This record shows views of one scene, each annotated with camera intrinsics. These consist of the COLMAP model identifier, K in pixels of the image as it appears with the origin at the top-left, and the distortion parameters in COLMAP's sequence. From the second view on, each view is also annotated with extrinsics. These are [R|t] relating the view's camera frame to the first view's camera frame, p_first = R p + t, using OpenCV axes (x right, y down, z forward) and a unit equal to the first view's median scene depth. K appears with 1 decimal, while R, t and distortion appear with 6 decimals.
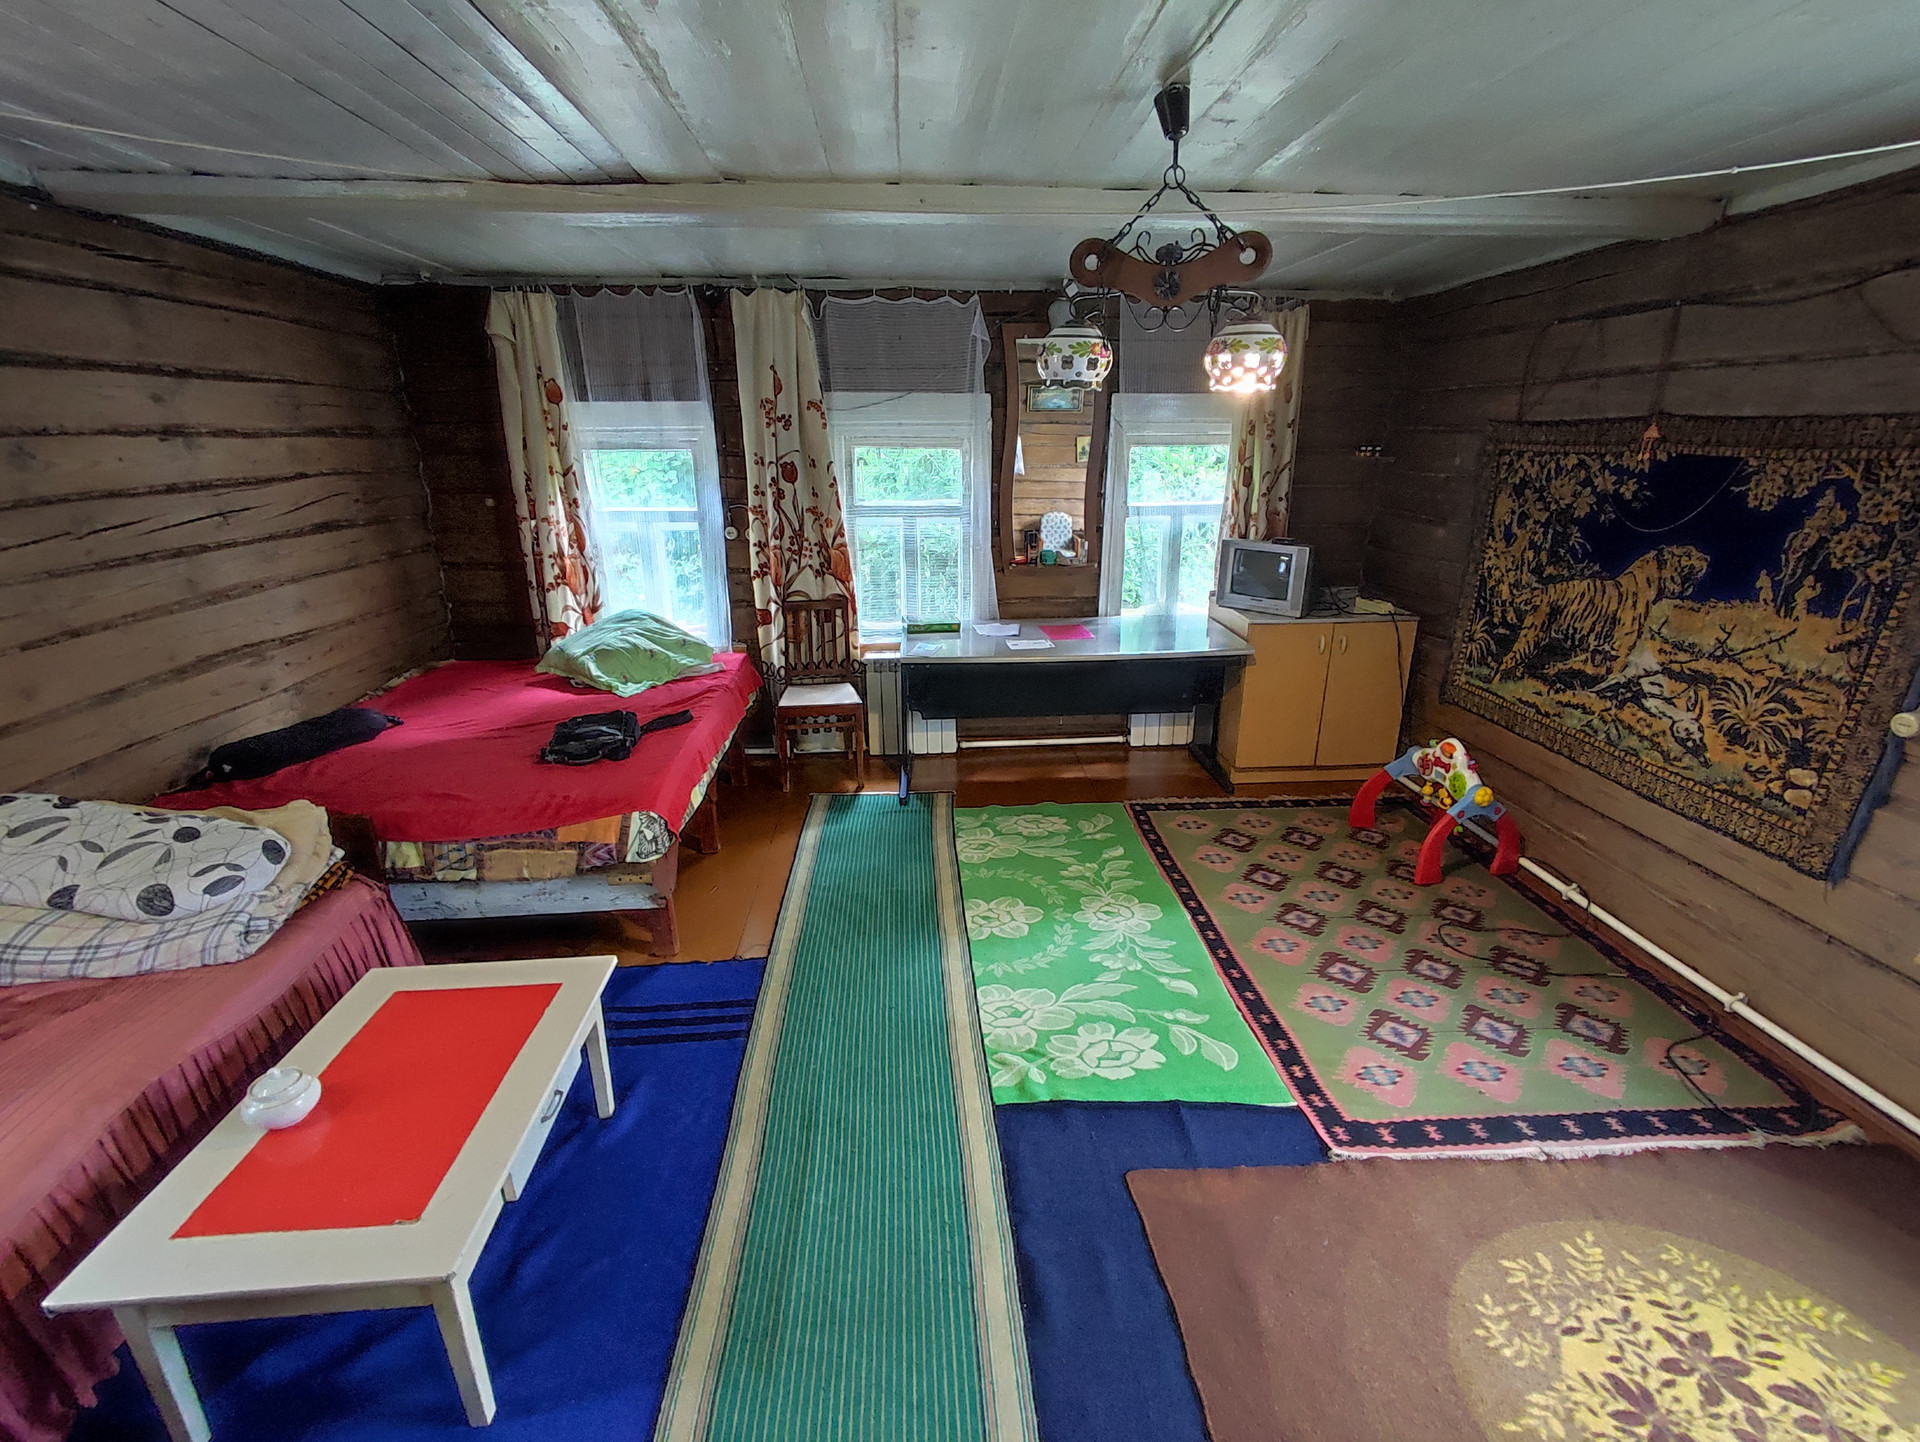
lens RADIAL K [[867.4, 0, 959.4], [0, 867.4, 723.1], [0, 0, 1]] dist [-0.005229, -0.001906]
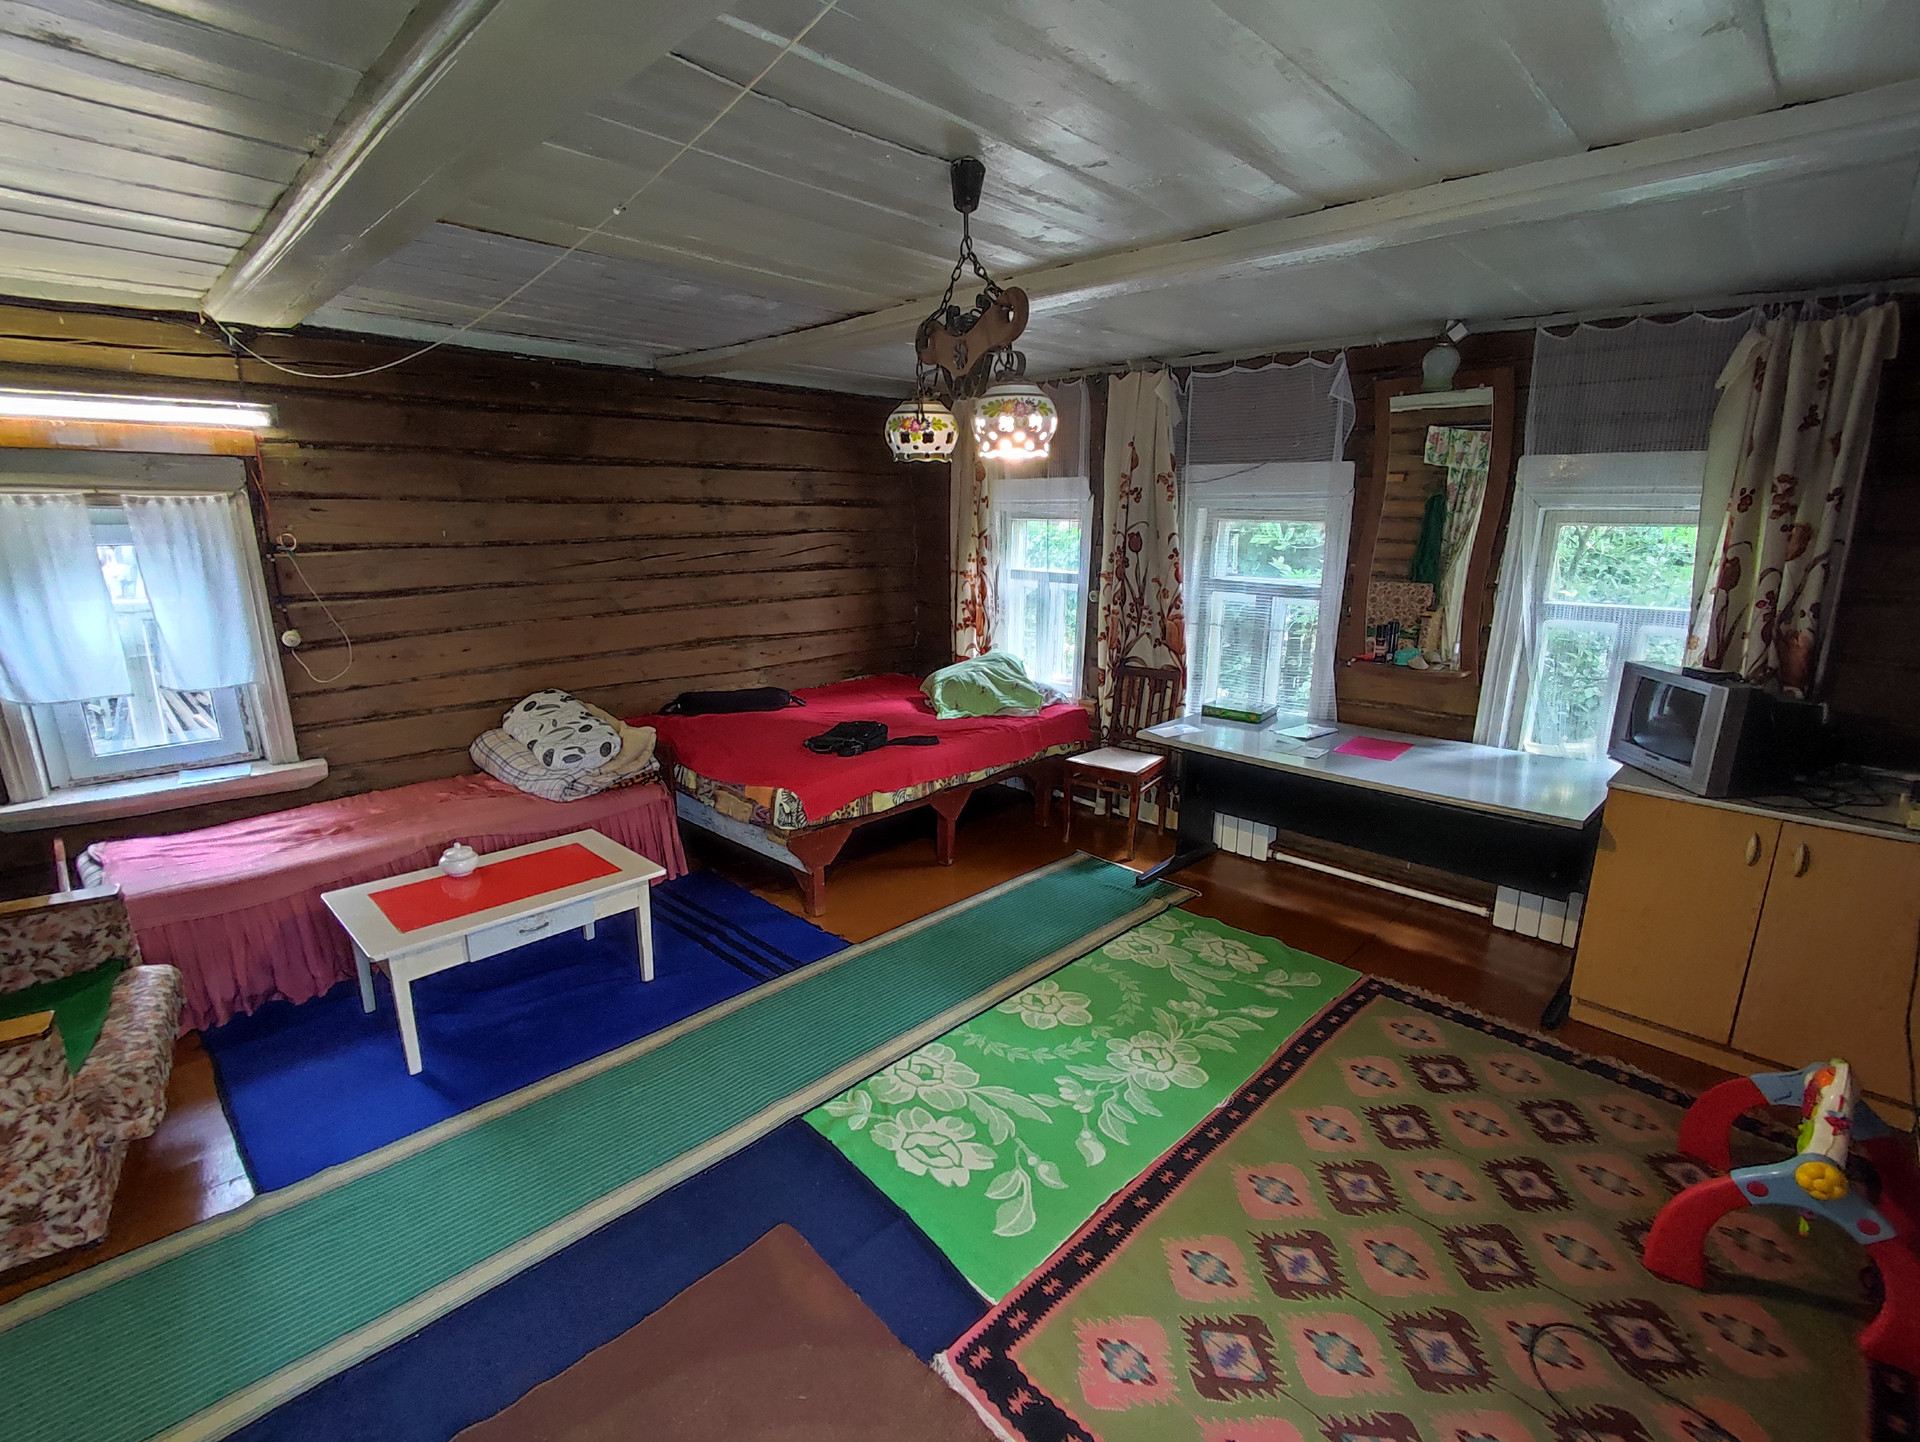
lens RADIAL K [[867.4, 0, 956.3], [0, 867.4, 724.2], [0, 0, 1]] dist [-0.005229, -0.001906]
pose [[0.664416, 0.185706, -0.723923, 0.492340], [-0.241271, 0.970070, 0.027411, -0.061107], [0.707347, 0.156449, 0.689336, 0.186430]]
